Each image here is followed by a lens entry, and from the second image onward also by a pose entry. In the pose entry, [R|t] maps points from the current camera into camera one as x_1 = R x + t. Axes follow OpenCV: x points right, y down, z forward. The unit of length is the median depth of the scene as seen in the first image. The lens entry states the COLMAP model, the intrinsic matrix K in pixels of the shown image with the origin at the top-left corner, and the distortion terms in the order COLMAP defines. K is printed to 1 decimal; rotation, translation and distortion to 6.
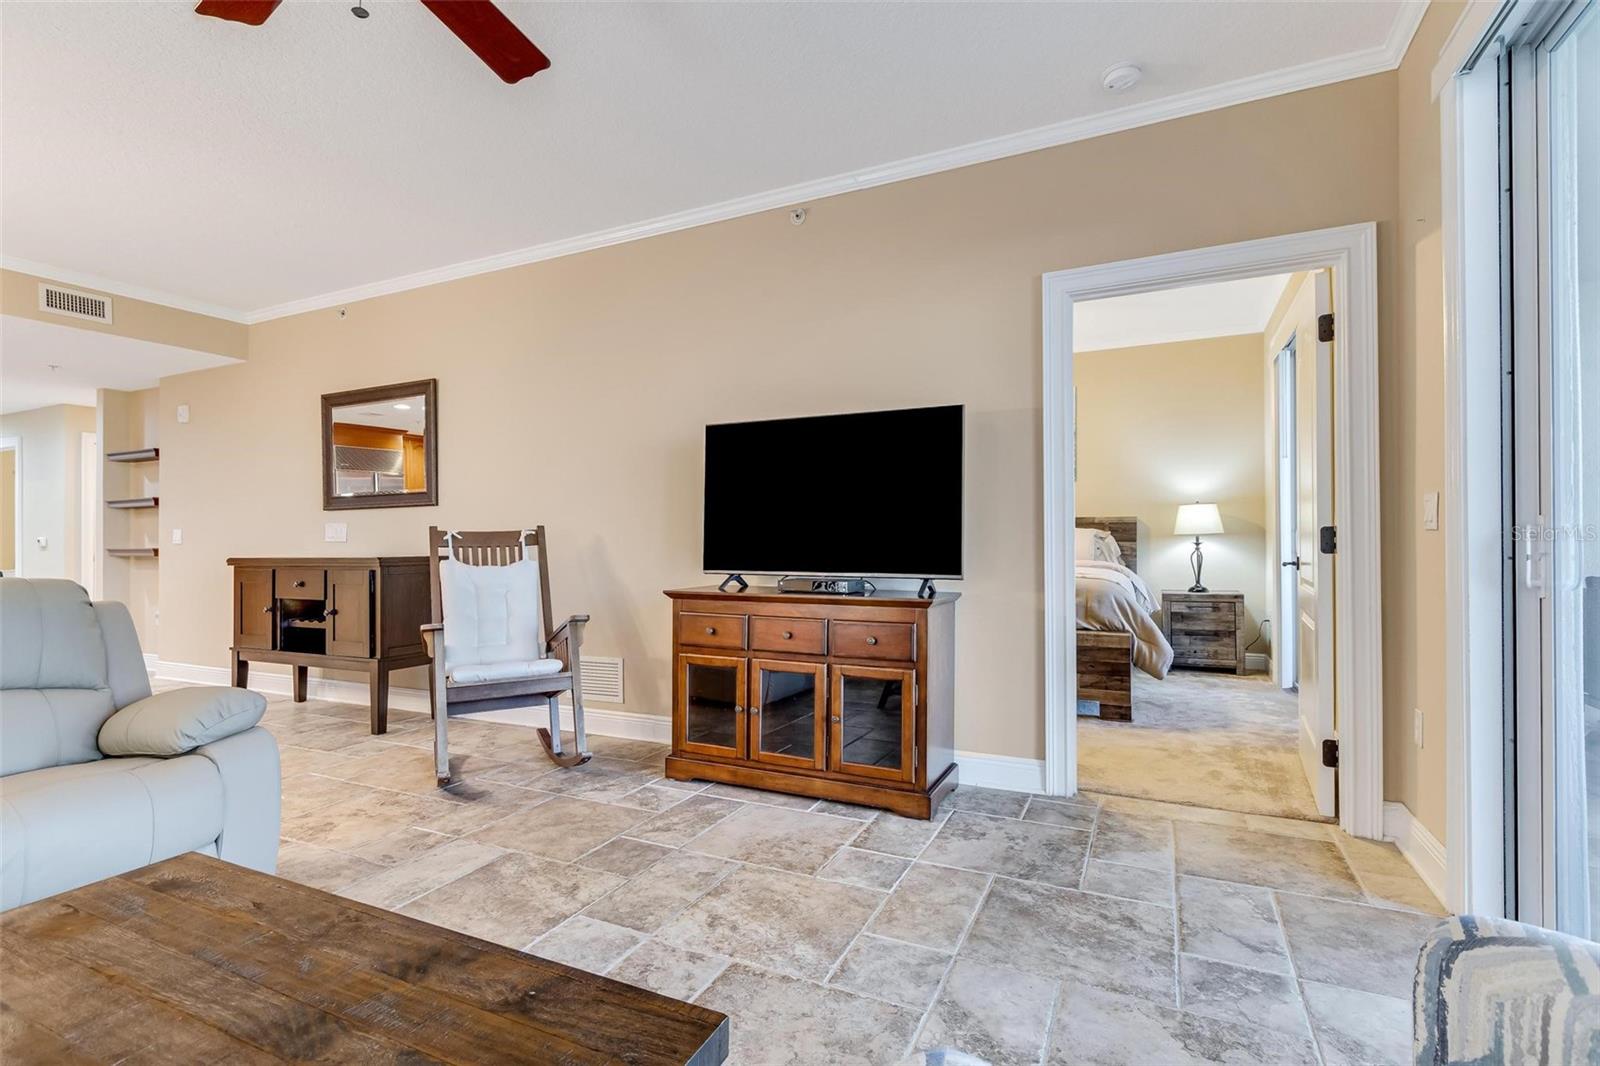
lens RADIAL K [[758.6, 0, 785.5], [0, 758.6, 537.5], [0, 0, 1]] dist [0.001766, 0.000246]
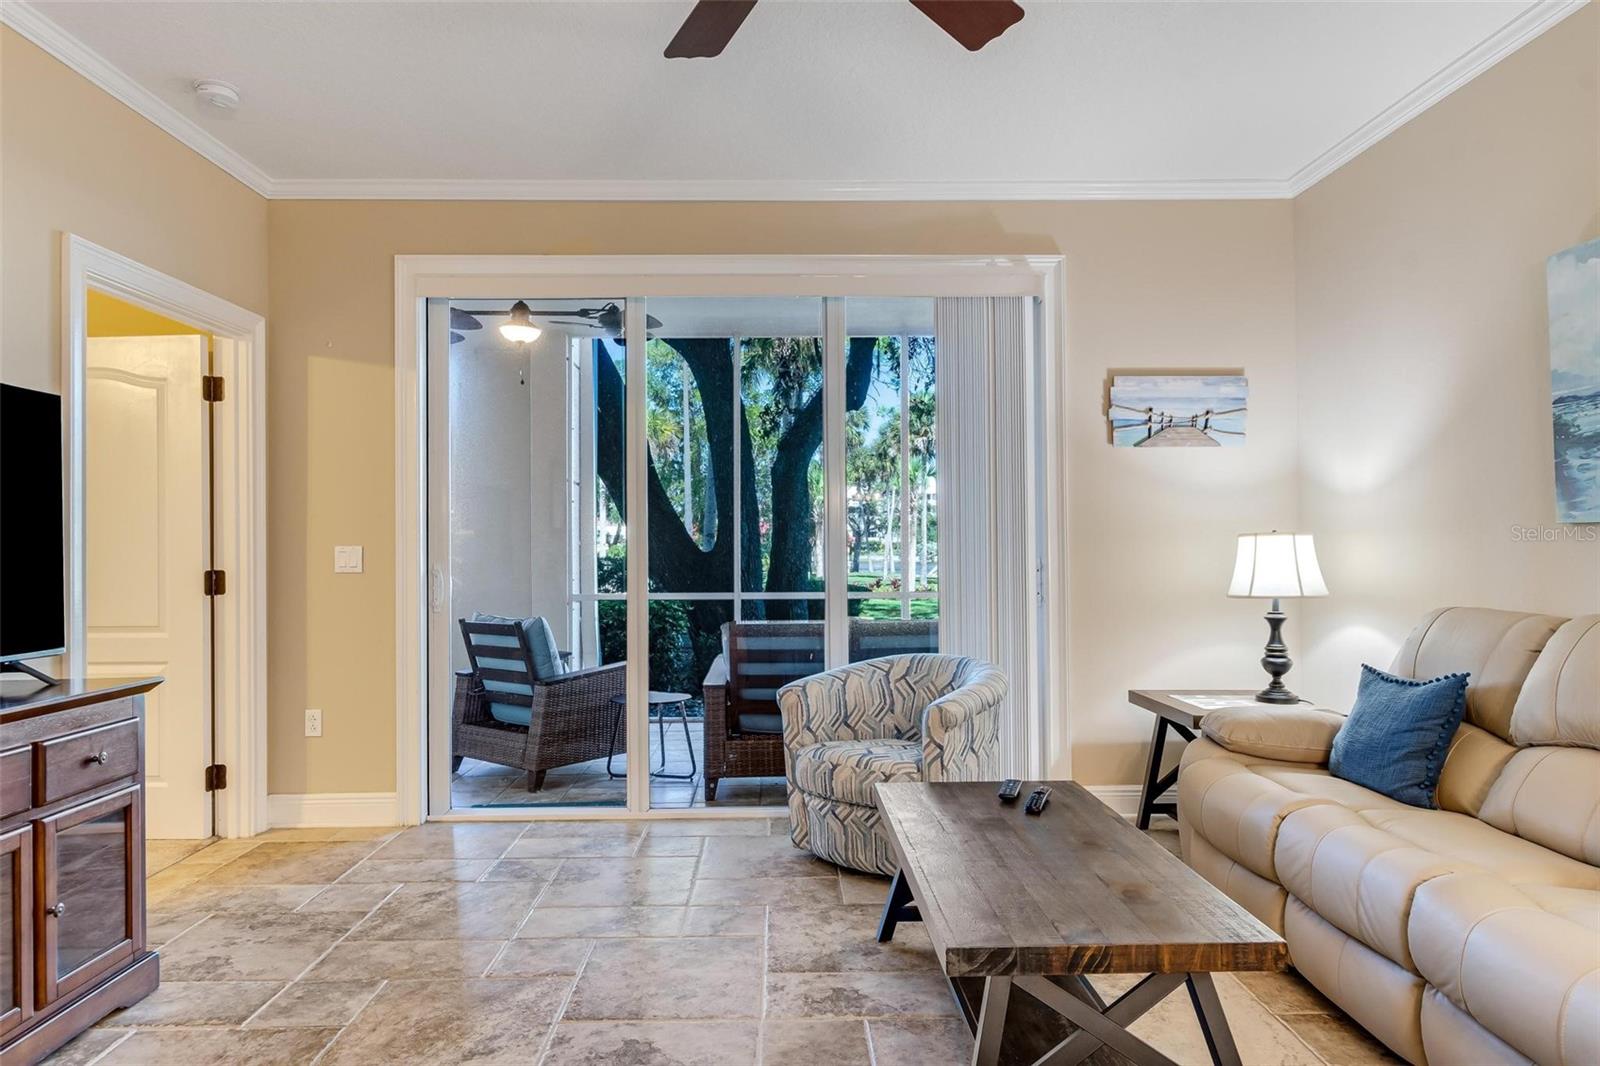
lens RADIAL K [[968.9, 0, 804.1], [0, 968.9, 534.8], [0, 0, 1]] dist [0.001926, 0.000398]
pose [[-0.463047, 0.020874, 0.886088, -0.908057], [0.007278, 0.999778, -0.019749, -0.030742], [-0.886304, -0.002696, -0.463096, 0.880272]]
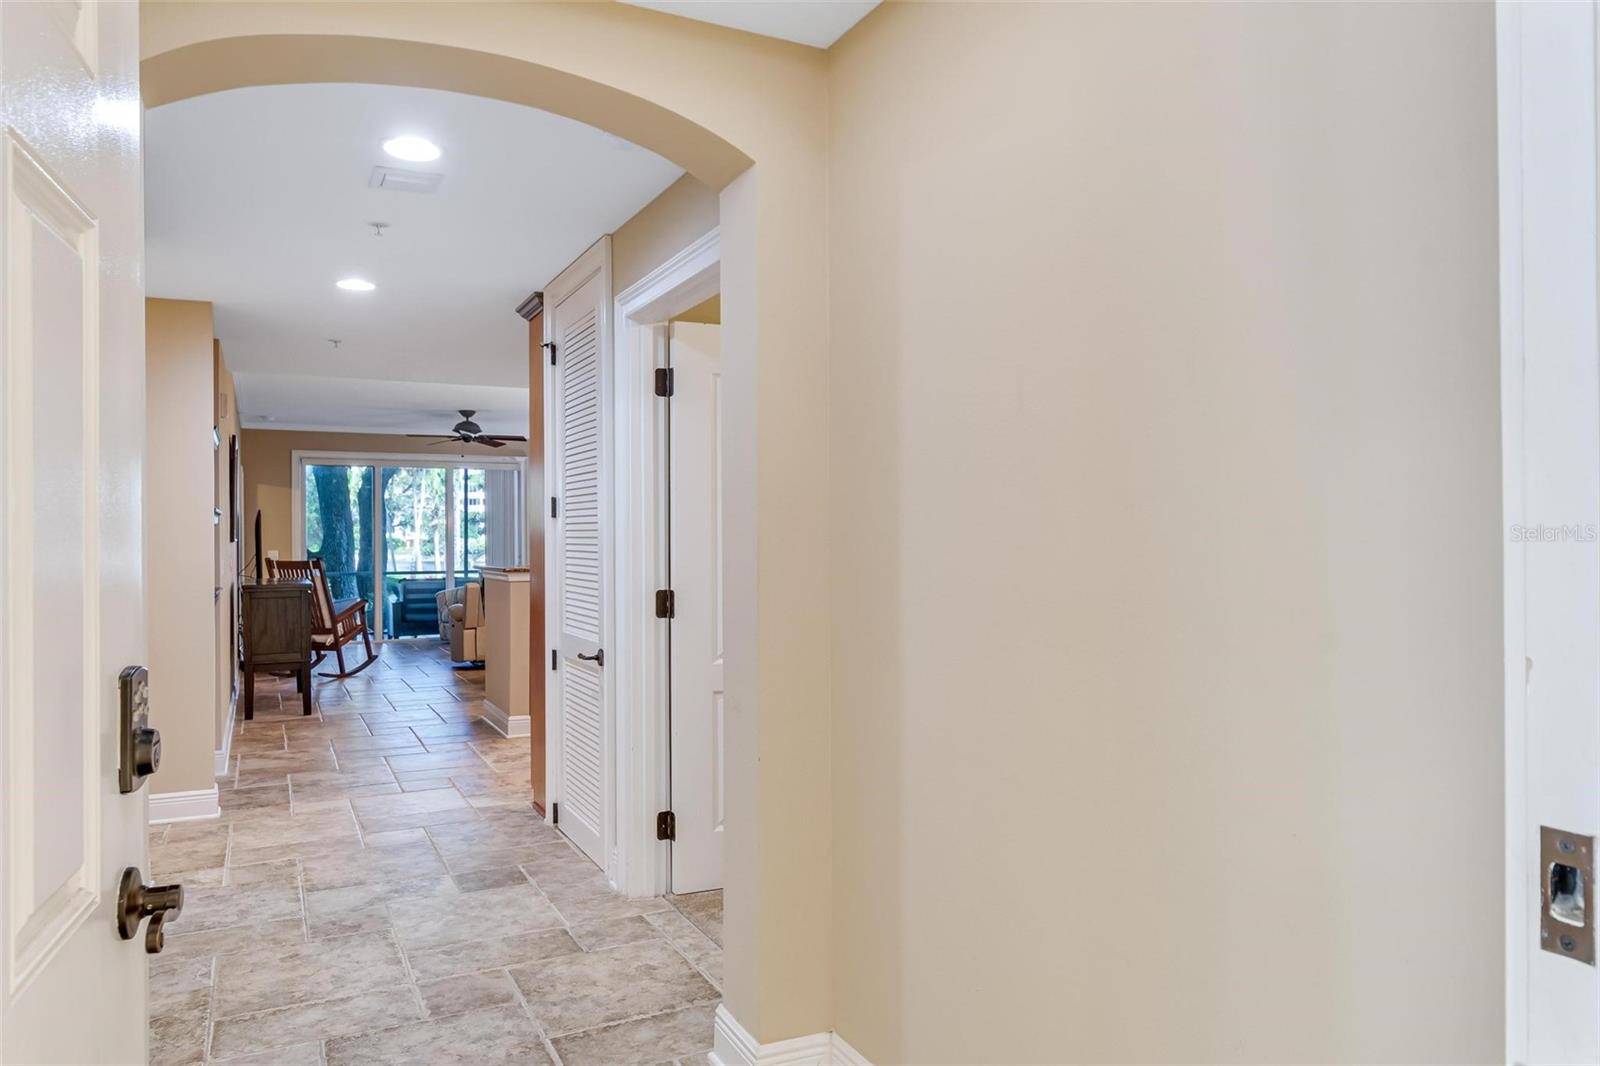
lens RADIAL K [[968.9, 0, 804.1], [0, 968.9, 534.8], [0, 0, 1]] dist [0.001926, 0.000398]
pose [[-0.821249, 0.014330, 0.570390, -3.564384], [0.008413, 0.999880, -0.013008, -0.039250], [-0.570508, -0.005884, -0.821271, 2.934101]]
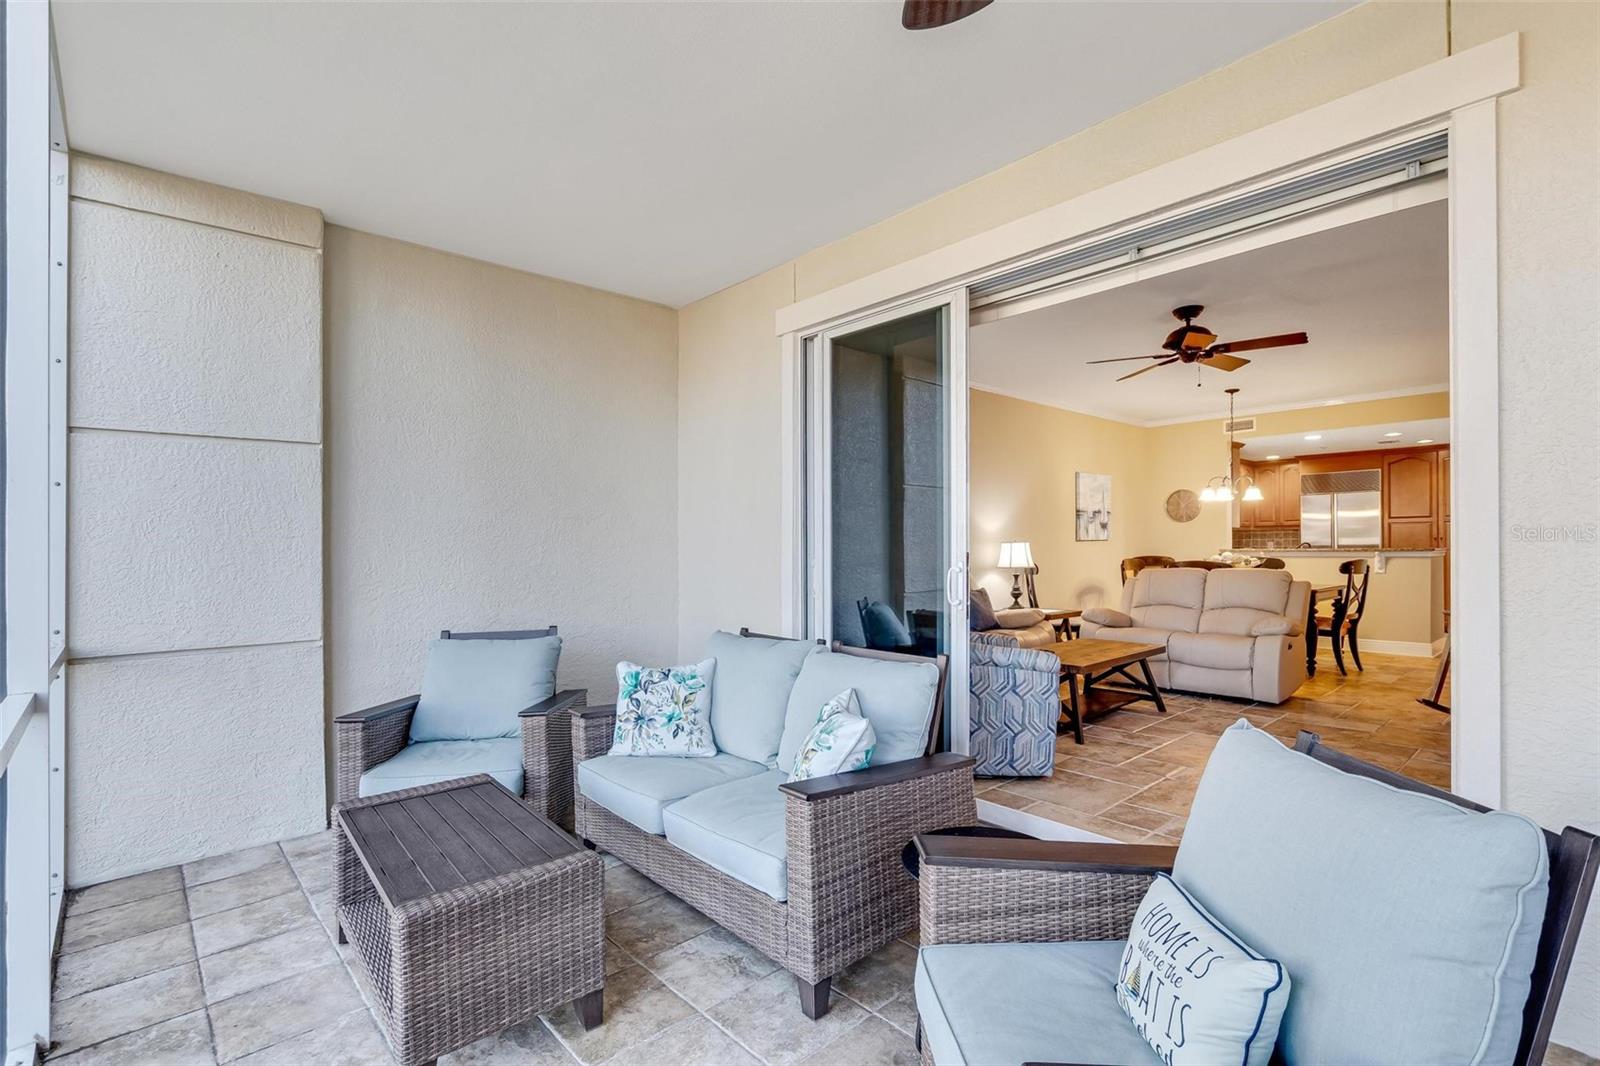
lens RADIAL K [[729.0, 0, 808.7], [0, 729.0, 535.7], [0, 0, 1]] dist [0.001553, -0.000013]
pose [[-0.373173, -0.001927, -0.927760, 1.607713], [0.014886, 0.999857, -0.008064, -0.056614], [0.927642, -0.016820, -0.373091, 0.380208]]
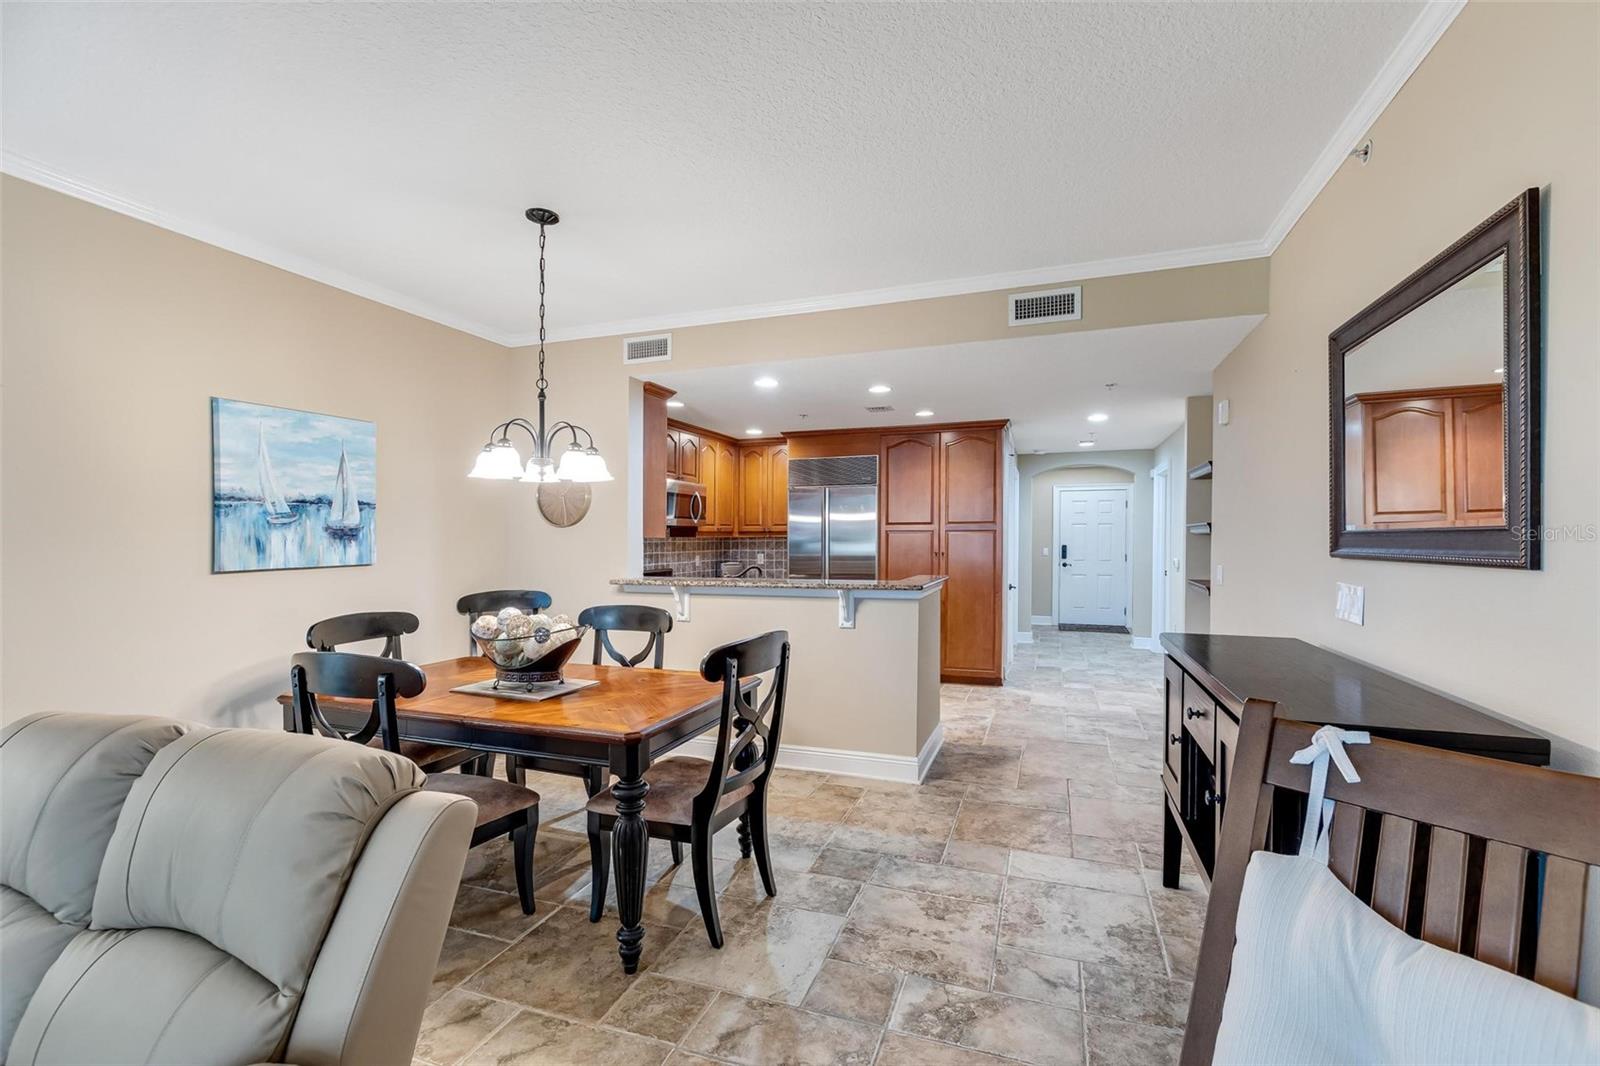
lens RADIAL K [[714.9, 0, 790.6], [0, 714.9, 534.7], [0, 0, 1]] dist [0.013059, 0.000149]
pose [[0.105514, 0.002212, -0.994415, -0.299546], [0.006439, 0.999975, 0.002908, -0.101567], [0.994397, -0.006710, 0.105497, 1.081053]]
